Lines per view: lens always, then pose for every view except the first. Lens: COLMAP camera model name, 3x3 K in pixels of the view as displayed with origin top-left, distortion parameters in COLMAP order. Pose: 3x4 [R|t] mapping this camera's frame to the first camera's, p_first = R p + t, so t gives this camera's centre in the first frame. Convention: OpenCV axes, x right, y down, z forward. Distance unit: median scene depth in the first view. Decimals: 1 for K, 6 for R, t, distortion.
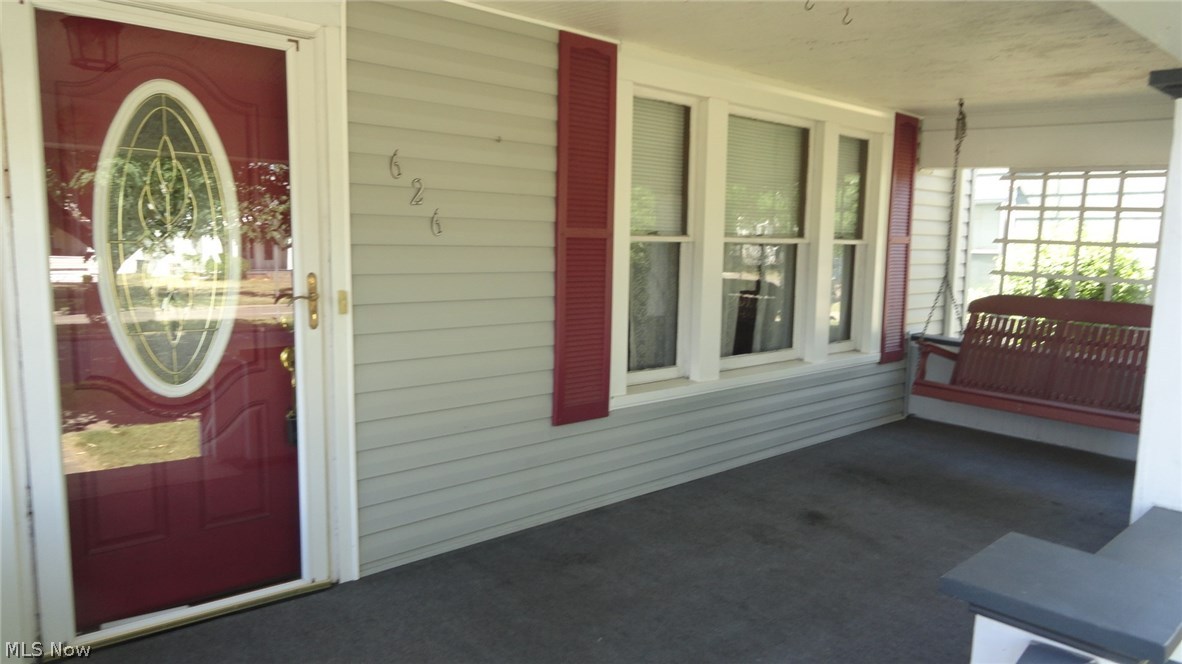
lens RADIAL K [[804.8, 0, 592.7], [0, 804.8, 332.3], [0, 0, 1]] dist [-0.005411, 0.002363]
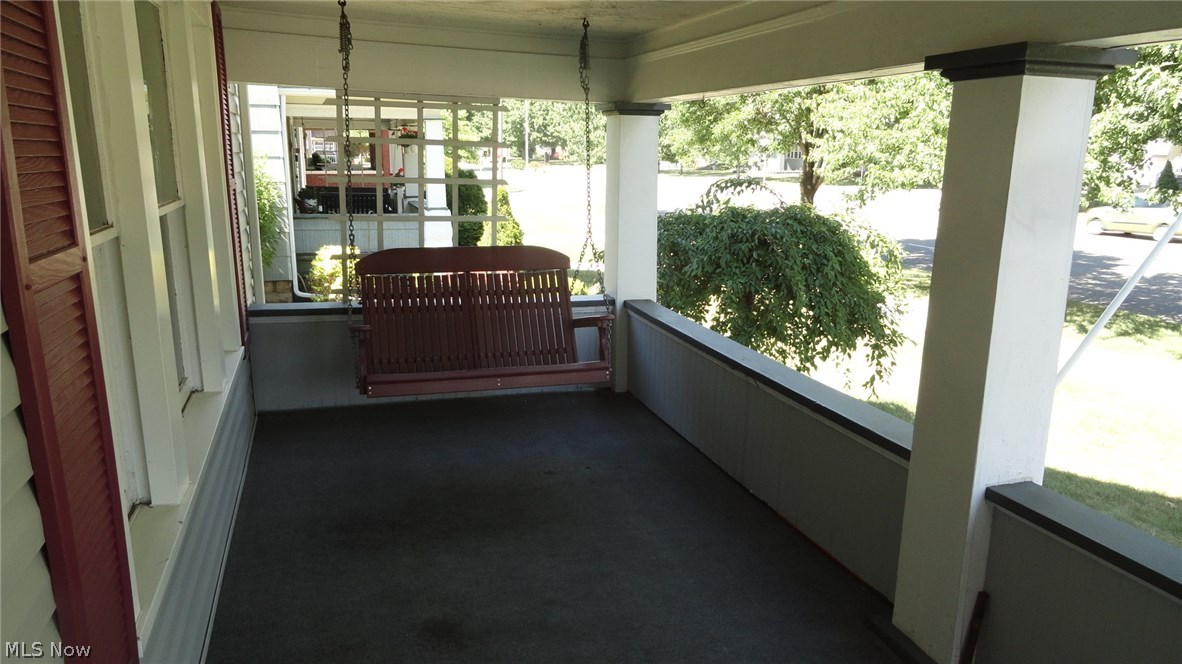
lens RADIAL K [[804.8, 0, 591.6], [0, 804.8, 334.5], [0, 0, 1]] dist [-0.005411, 0.002363]
pose [[0.408069, -0.222465, 0.885431, -0.180357], [0.107338, 0.974821, 0.195456, -0.111111], [-0.906619, 0.015281, 0.421673, 0.505348]]
